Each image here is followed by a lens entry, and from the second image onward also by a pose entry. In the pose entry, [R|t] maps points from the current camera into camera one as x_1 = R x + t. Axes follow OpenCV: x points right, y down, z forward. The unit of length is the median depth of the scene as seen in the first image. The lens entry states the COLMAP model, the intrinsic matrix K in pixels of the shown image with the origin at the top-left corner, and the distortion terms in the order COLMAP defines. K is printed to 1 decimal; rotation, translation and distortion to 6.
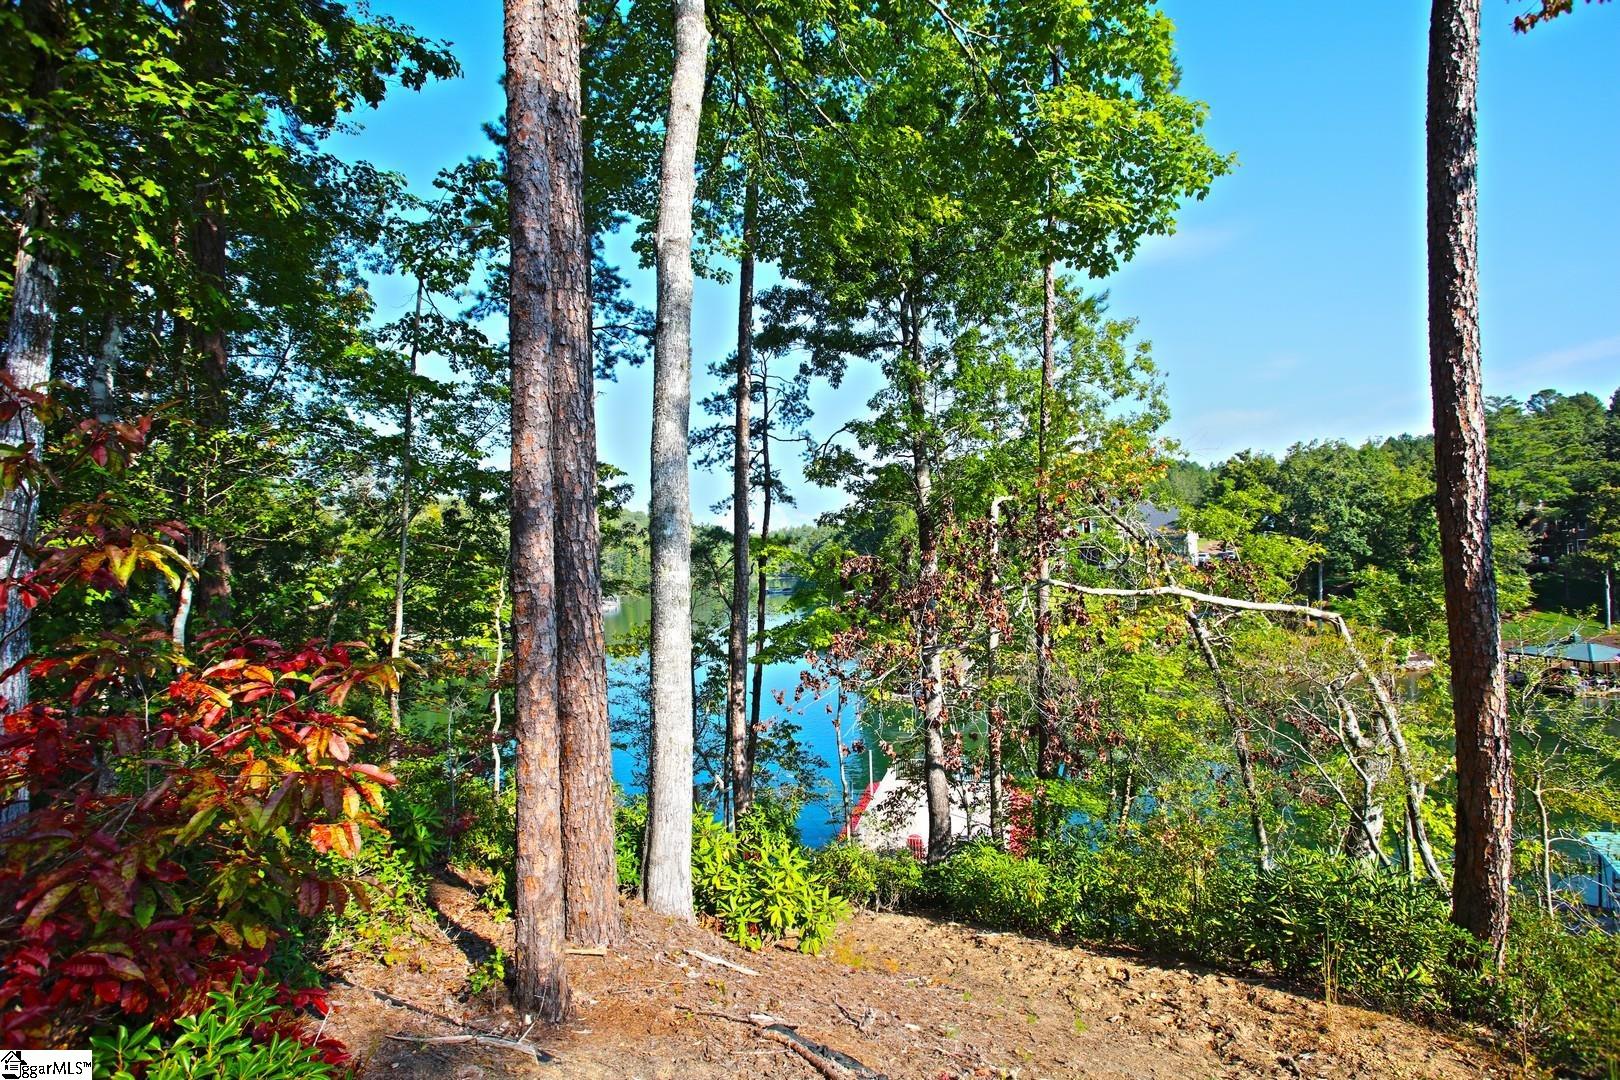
lens RADIAL K [[779.4, 0, 809.1], [0, 779.4, 547.3], [0, 0, 1]] dist [-0.071356, 0.027582]
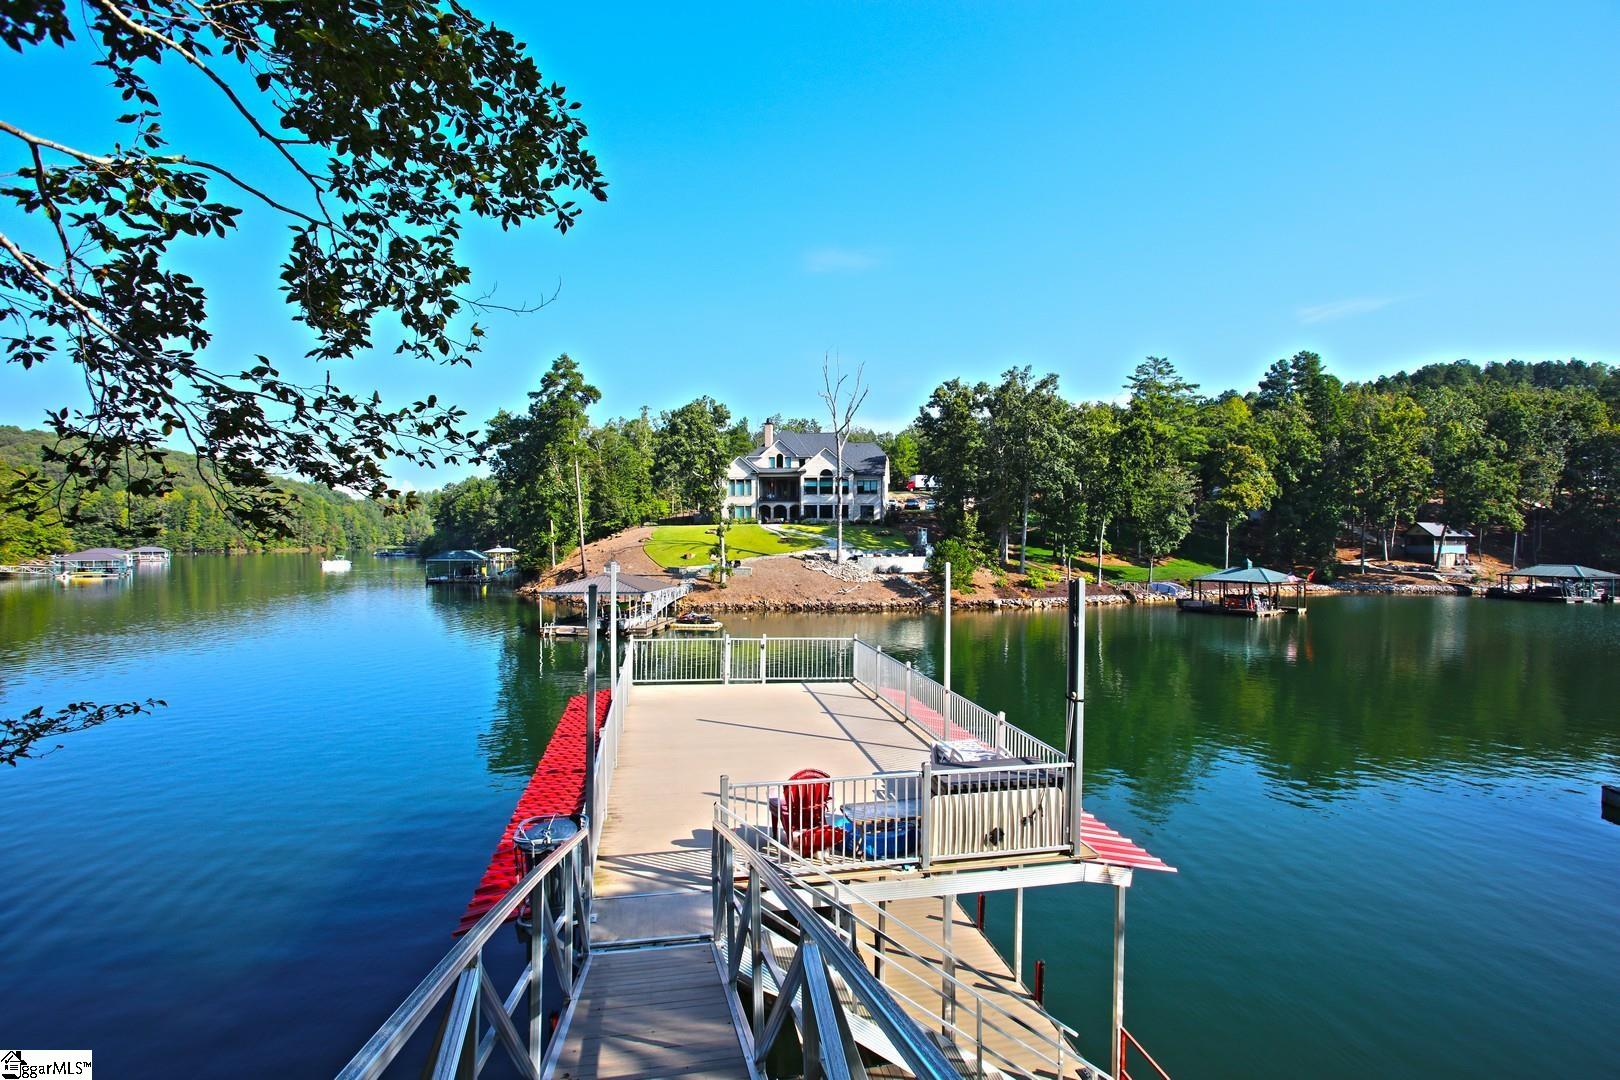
lens RADIAL K [[790.0, 0, 808.0], [0, 790.0, 541.8], [0, 0, 1]] dist [-0.076354, 0.036301]
pose [[0.899677, 0.036961, 0.434988, -0.007938], [-0.043782, 0.999025, 0.005668, 0.090168], [-0.434355, -0.024144, 0.900418, 0.232443]]
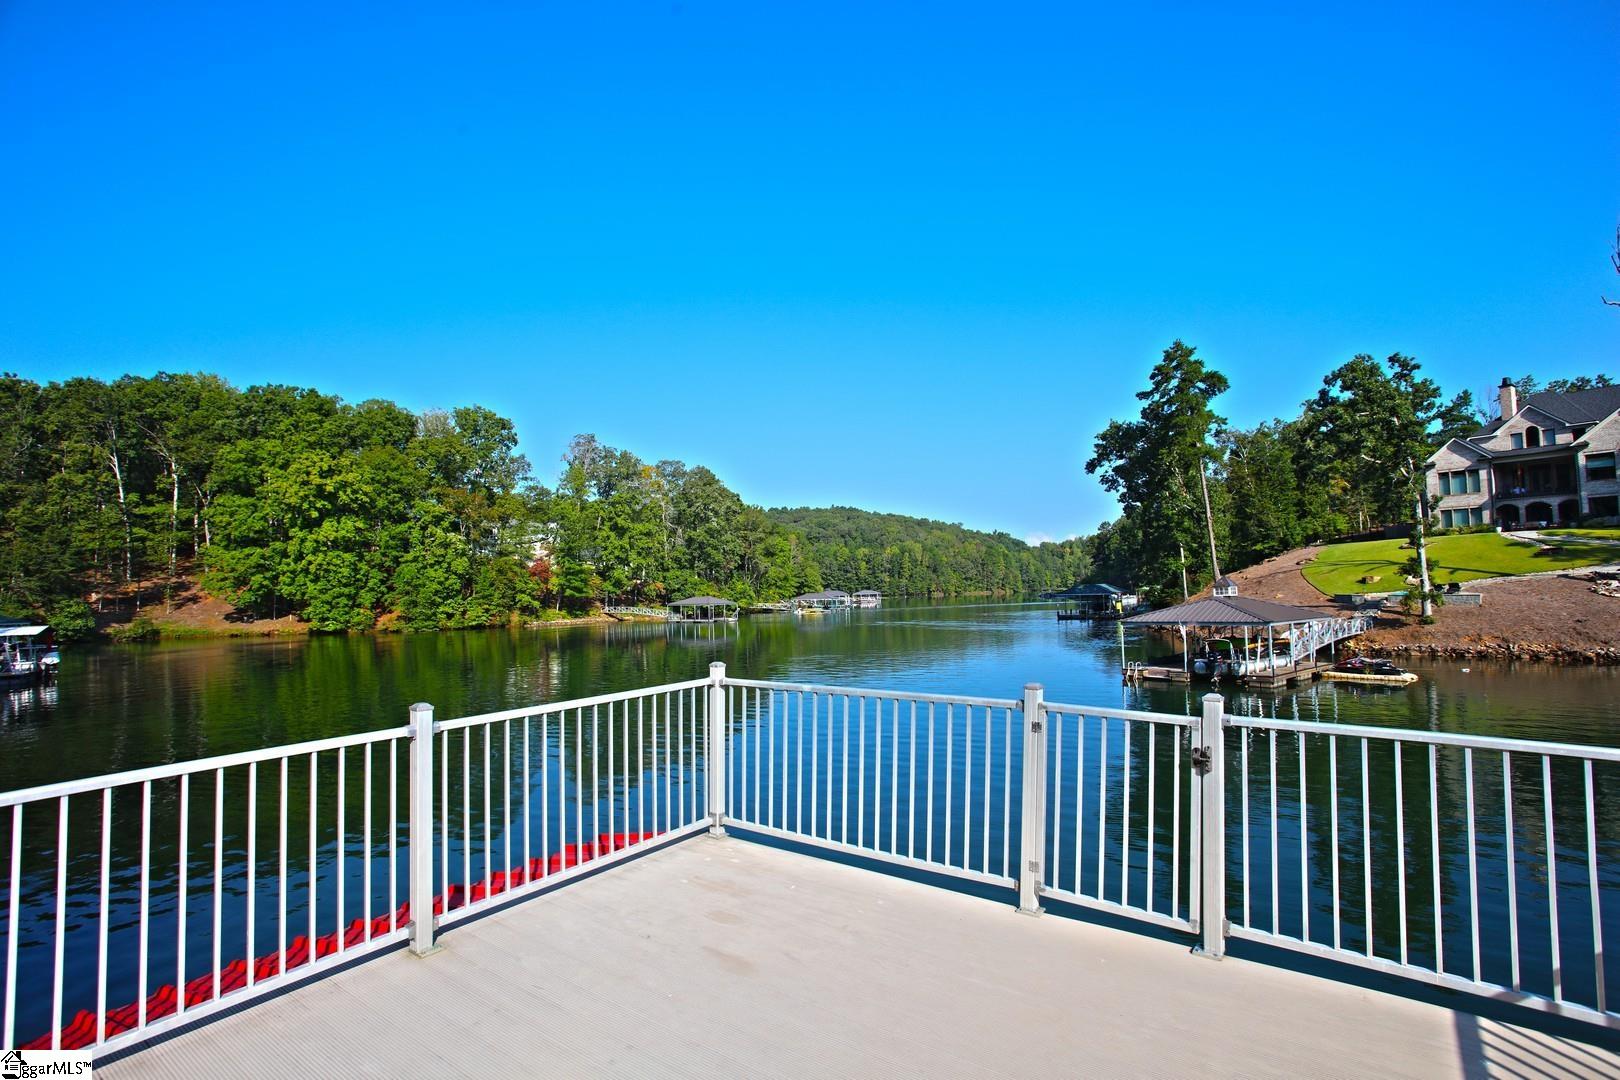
lens RADIAL K [[779.4, 0, 809.1], [0, 779.4, 547.3], [0, 0, 1]] dist [-0.071356, 0.027582]
pose [[0.931929, -0.000219, -0.362642, 0.071602], [-0.007825, 0.999755, -0.020713, 0.110542], [0.362557, 0.022141, 0.931698, 0.387059]]
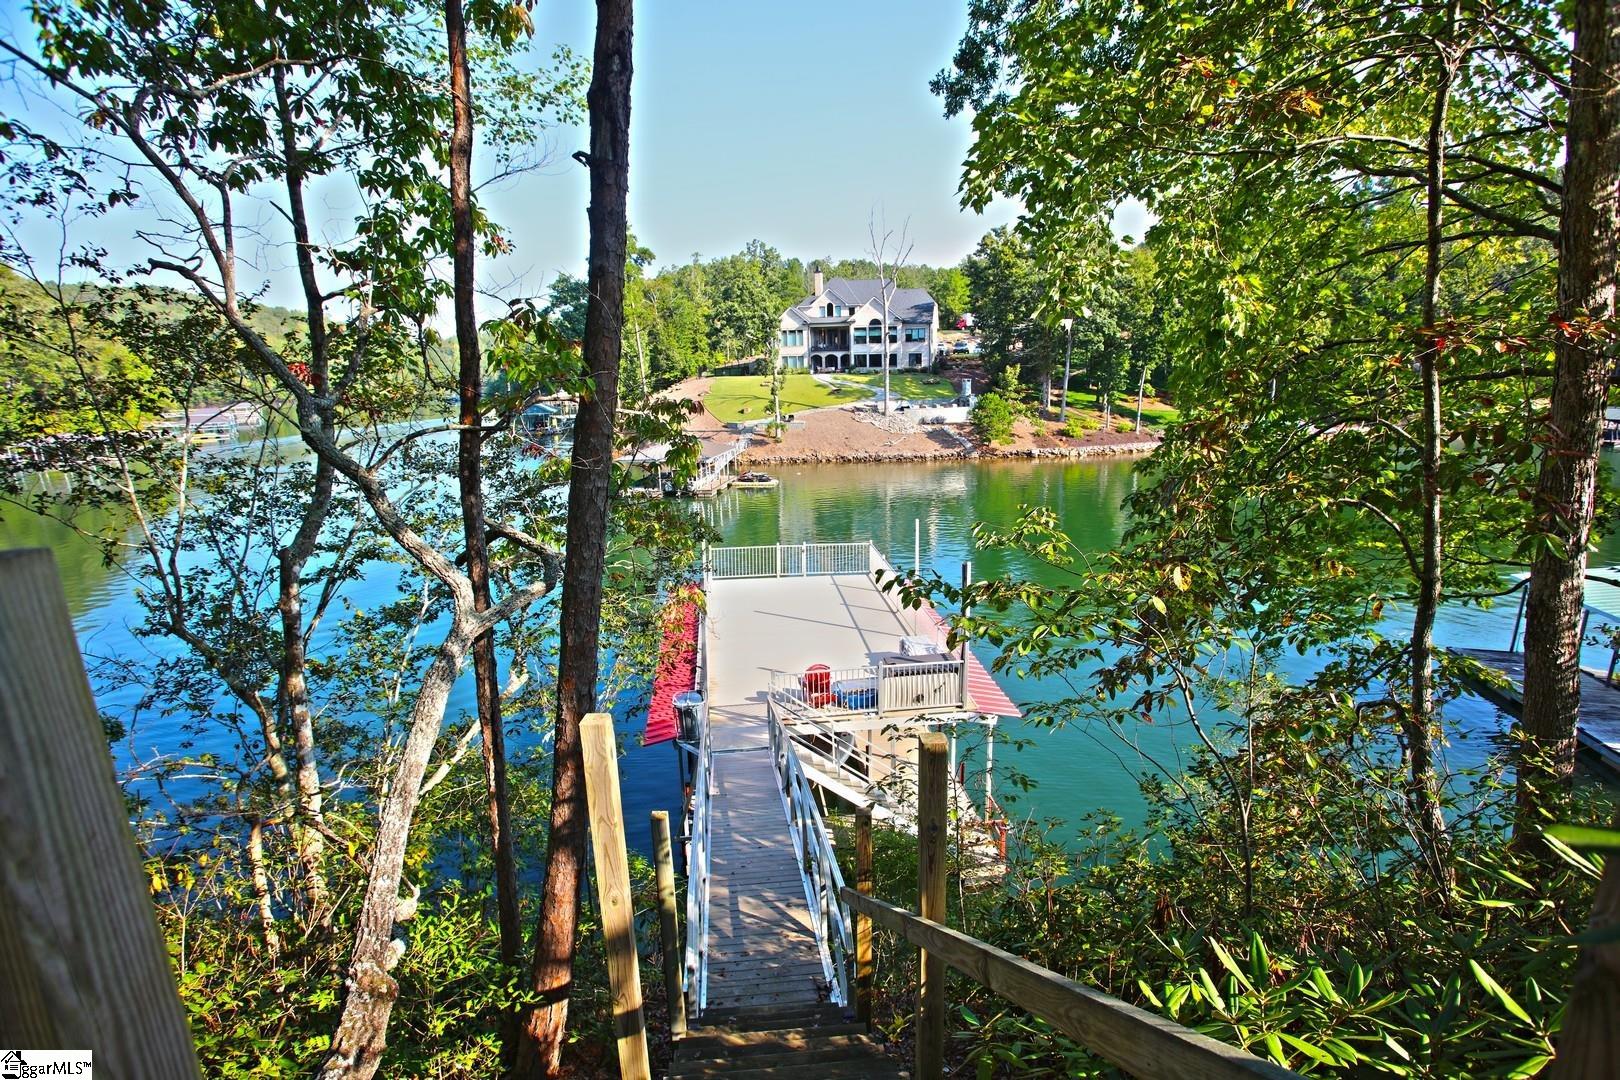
lens RADIAL K [[790.0, 0, 808.0], [0, 790.0, 541.8], [0, 0, 1]] dist [-0.076354, 0.036301]
pose [[0.928916, -0.066917, 0.364195, -0.032212], [-0.018379, 0.973991, 0.225839, 0.048707], [-0.369835, -0.216479, 0.903526, 0.158574]]
